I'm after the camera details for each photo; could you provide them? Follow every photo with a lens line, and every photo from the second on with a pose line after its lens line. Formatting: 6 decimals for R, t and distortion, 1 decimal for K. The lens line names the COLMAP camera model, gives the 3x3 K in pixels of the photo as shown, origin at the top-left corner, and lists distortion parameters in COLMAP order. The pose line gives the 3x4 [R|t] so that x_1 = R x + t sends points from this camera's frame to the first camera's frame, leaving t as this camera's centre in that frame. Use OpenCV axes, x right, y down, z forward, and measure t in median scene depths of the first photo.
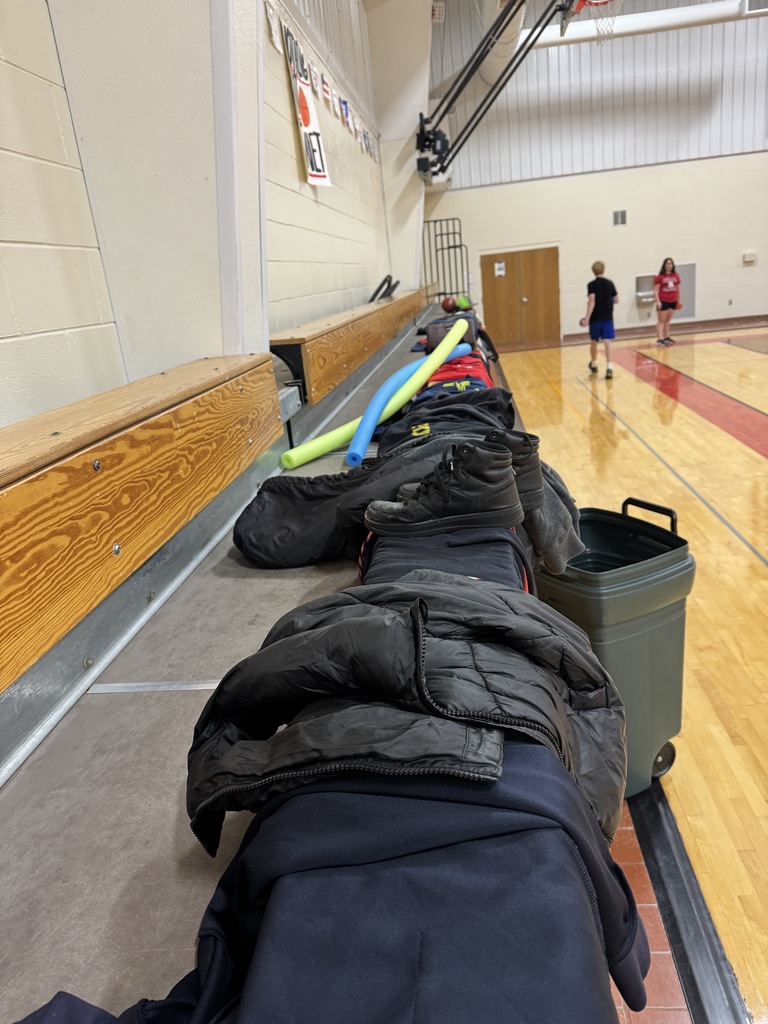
lens RADIAL K [[708.9, 0, 396.8], [0, 708.9, 512.7], [0, 0, 1]] dist [0.085154, -0.144618]
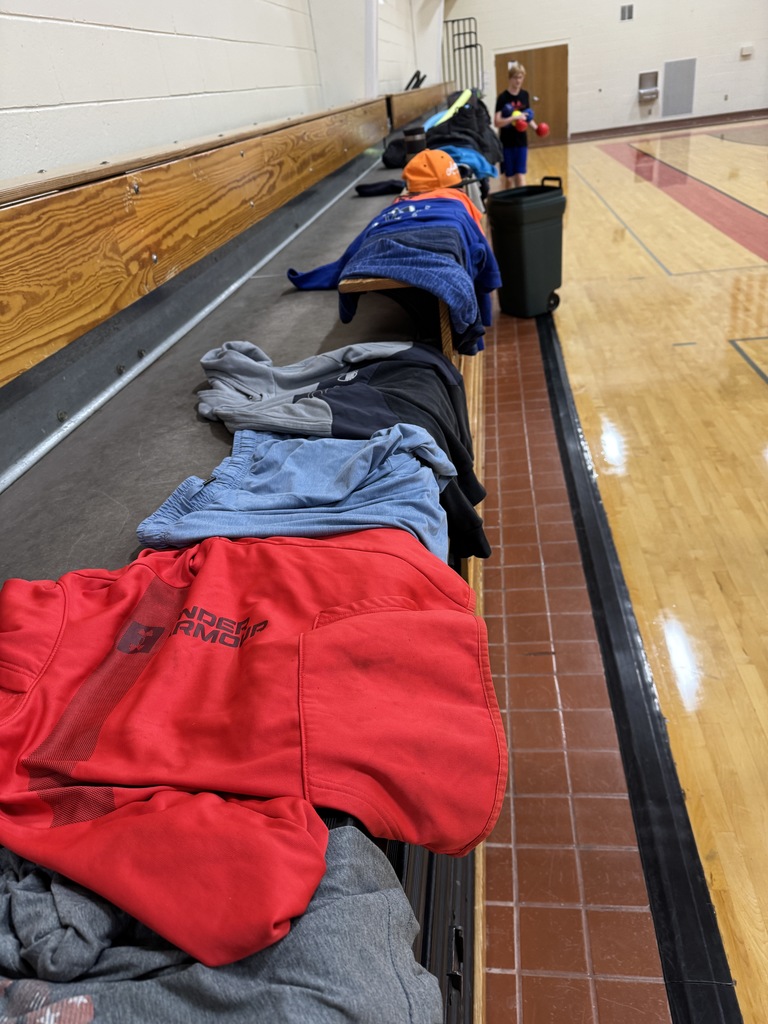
lens RADIAL K [[726.3, 0, 384.0], [0, 726.3, 512.0], [0, 0, 1]] dist [0.000558, -0.000774]
pose [[0.999355, -0.001414, -0.035893, -0.013700], [0.008966, 0.977418, 0.211124, 0.094690], [0.034784, -0.211309, 0.976800, -0.255608]]
